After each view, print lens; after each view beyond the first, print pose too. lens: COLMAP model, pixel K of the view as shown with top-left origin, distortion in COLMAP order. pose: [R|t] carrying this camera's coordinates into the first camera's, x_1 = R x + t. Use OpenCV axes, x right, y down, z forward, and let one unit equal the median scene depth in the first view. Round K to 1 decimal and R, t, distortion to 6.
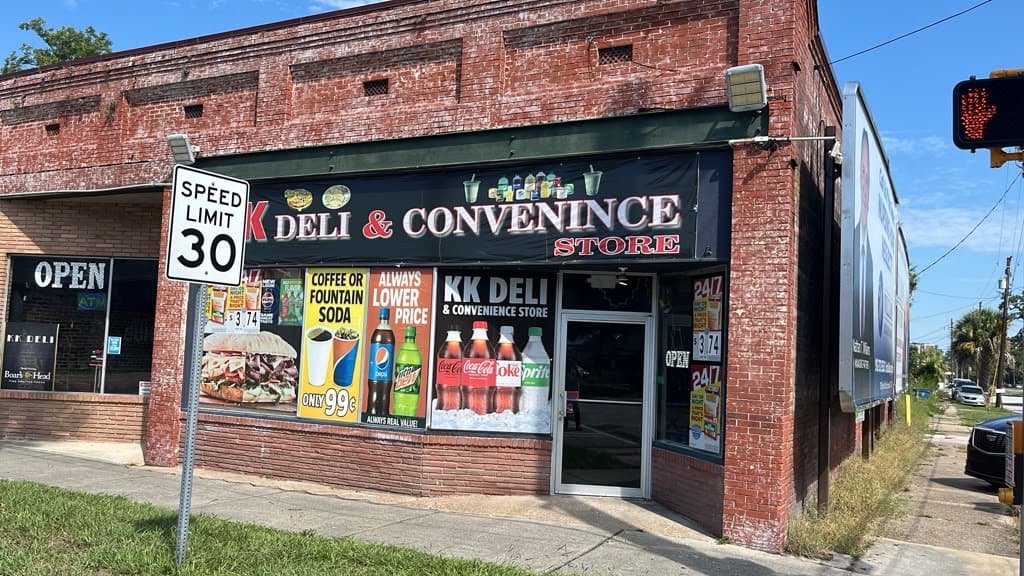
lens RADIAL K [[819.1, 0, 515.3], [0, 819.1, 289.9], [0, 0, 1]] dist [0.046581, -0.068899]
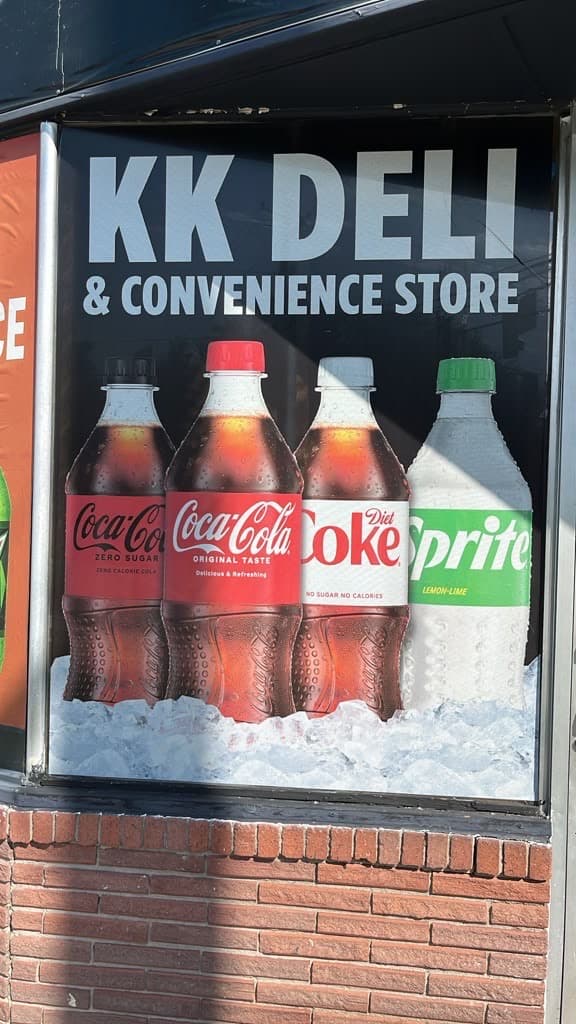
lens RADIAL K [[819.1, 0, 287.3], [0, 819.1, 519.9], [0, 0, 1]] dist [0.046581, -0.068899]
pose [[0.998633, -0.013595, -0.050475, -0.015820], [0.017819, 0.996290, 0.084199, 0.071183], [0.049143, -0.084984, 0.995170, 0.754710]]
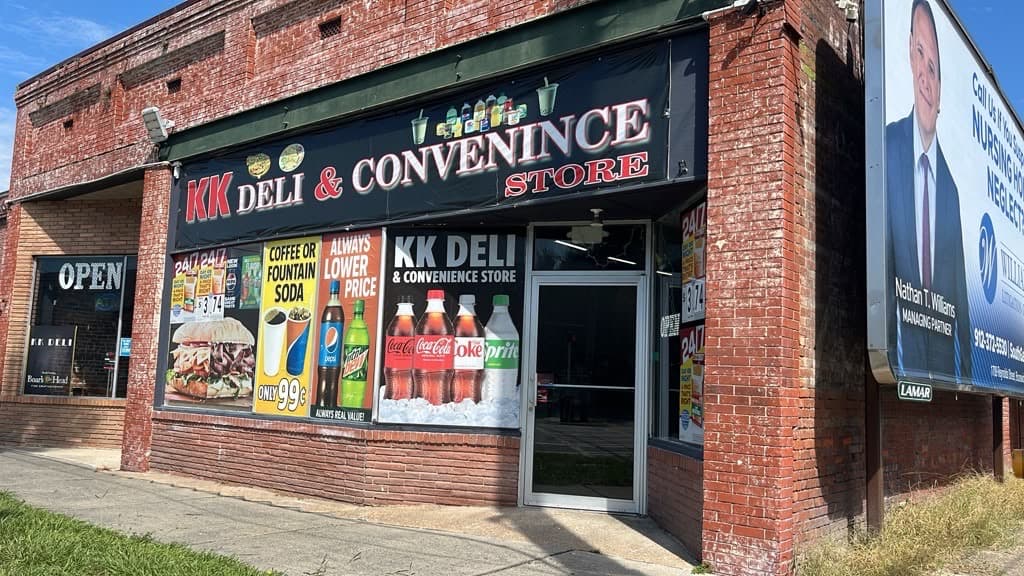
lens RADIAL K [[819.1, 0, 512.6], [0, 819.1, 288.5], [0, 0, 1]] dist [0.046581, -0.068899]
pose [[0.978818, -0.030617, -0.202430, 0.196742], [0.020202, 0.998373, -0.053319, 0.081872], [0.203733, 0.048100, 0.977844, 0.220062]]
